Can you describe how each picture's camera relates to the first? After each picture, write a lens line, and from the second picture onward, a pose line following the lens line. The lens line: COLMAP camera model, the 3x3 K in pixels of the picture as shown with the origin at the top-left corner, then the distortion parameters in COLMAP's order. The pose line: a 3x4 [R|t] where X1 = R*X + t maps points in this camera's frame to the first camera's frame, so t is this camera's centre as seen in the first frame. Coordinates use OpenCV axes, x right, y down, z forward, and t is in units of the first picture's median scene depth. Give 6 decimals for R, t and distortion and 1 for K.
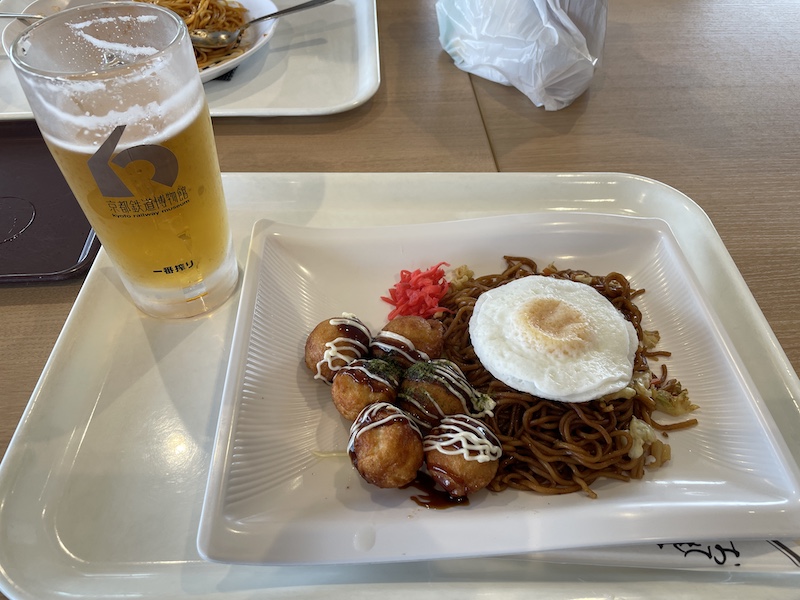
lens RADIAL K [[621.8, 0, 400.0], [0, 621.8, 300.0], [0, 0, 1]] dist [0.075299, -0.138085]
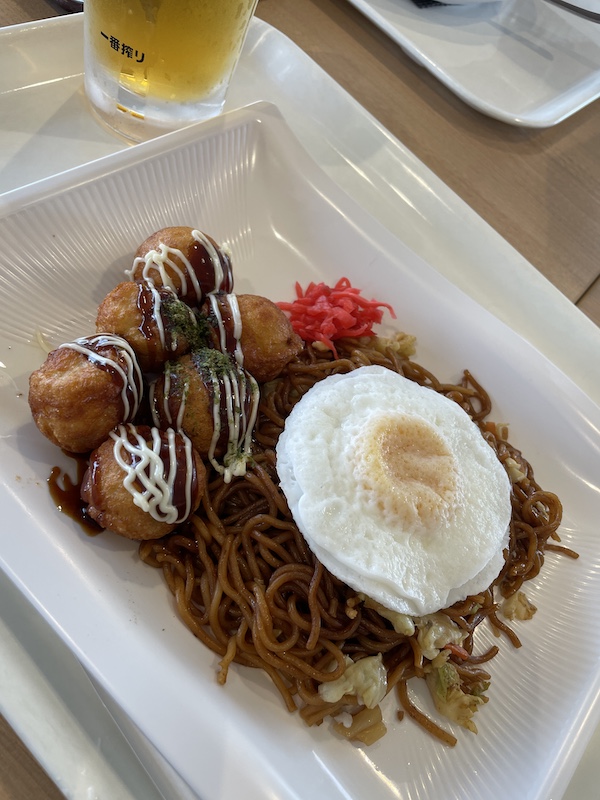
lens RADIAL K [[621.8, 0, 300.0], [0, 621.8, 400.0], [0, 0, 1]] dist [0.075299, -0.138085]
pose [[0.664209, 0.724323, -0.184885, 0.250340], [-0.709963, 0.688651, 0.147350, -0.024030], [0.234050, 0.033391, 0.971651, 0.366918]]
